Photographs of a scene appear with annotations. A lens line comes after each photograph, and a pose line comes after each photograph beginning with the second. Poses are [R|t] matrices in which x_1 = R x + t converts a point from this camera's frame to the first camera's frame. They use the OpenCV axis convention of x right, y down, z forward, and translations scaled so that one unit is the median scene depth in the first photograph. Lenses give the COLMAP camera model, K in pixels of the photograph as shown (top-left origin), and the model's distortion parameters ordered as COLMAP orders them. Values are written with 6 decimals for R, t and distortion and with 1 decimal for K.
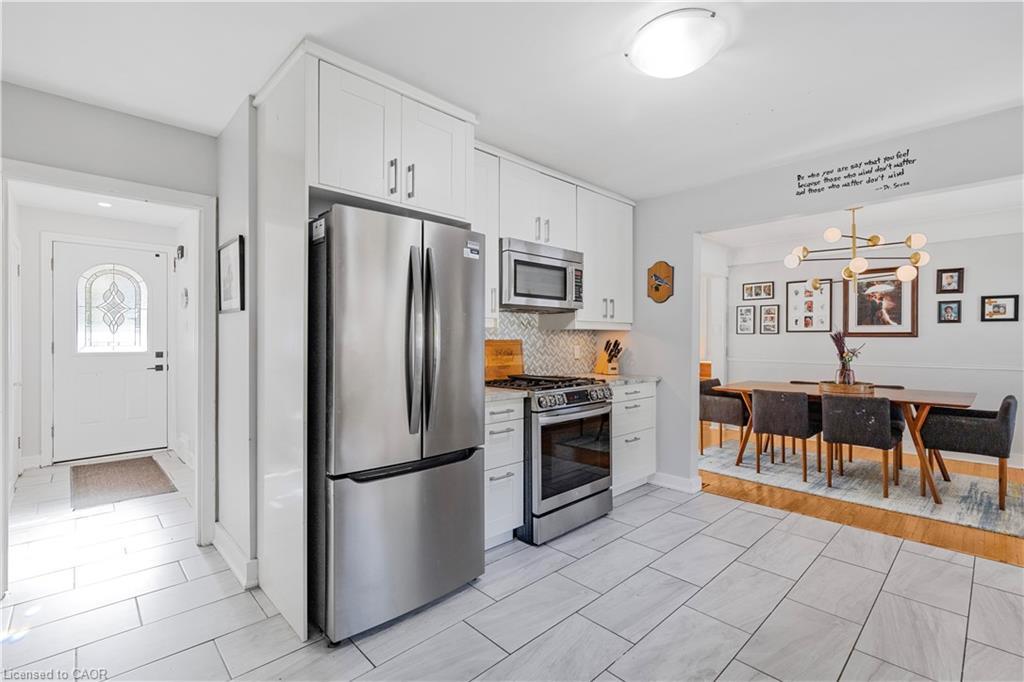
lens RADIAL K [[459.6, 0, 519.5], [0, 459.6, 340.7], [0, 0, 1]] dist [-0.017510, -0.000571]
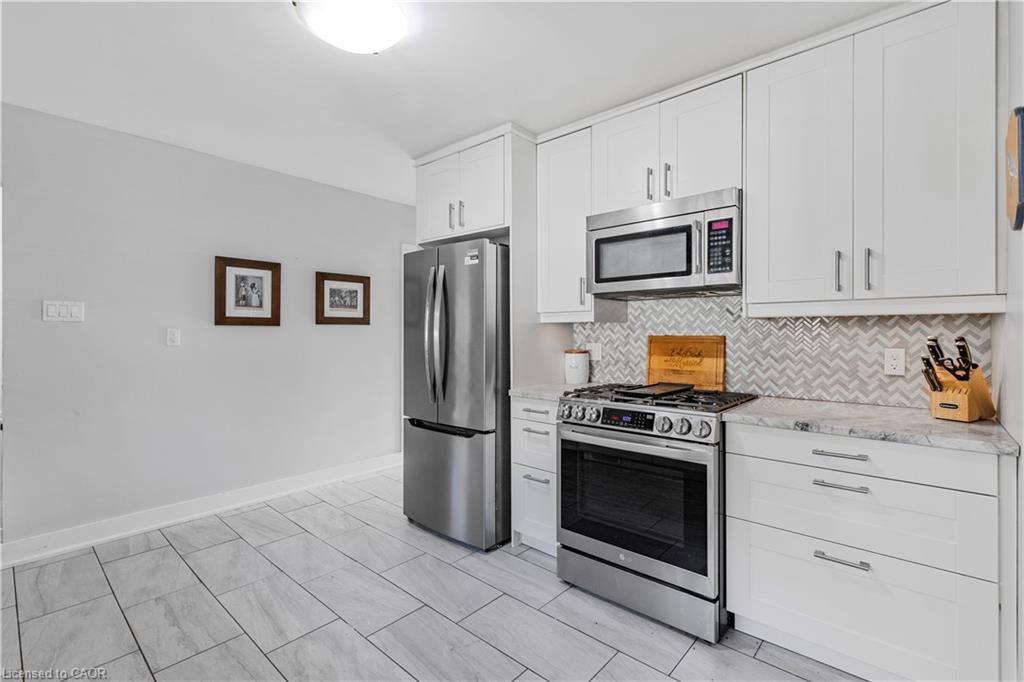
lens RADIAL K [[459.6, 0, 519.5], [0, 459.6, 334.9], [0, 0, 1]] dist [-0.017510, -0.000571]
pose [[0.077269, 0.000639, -0.997010, 0.759904], [-0.005556, 0.999985, 0.000210, -0.002416], [0.996995, 0.005524, 0.077271, 0.745765]]
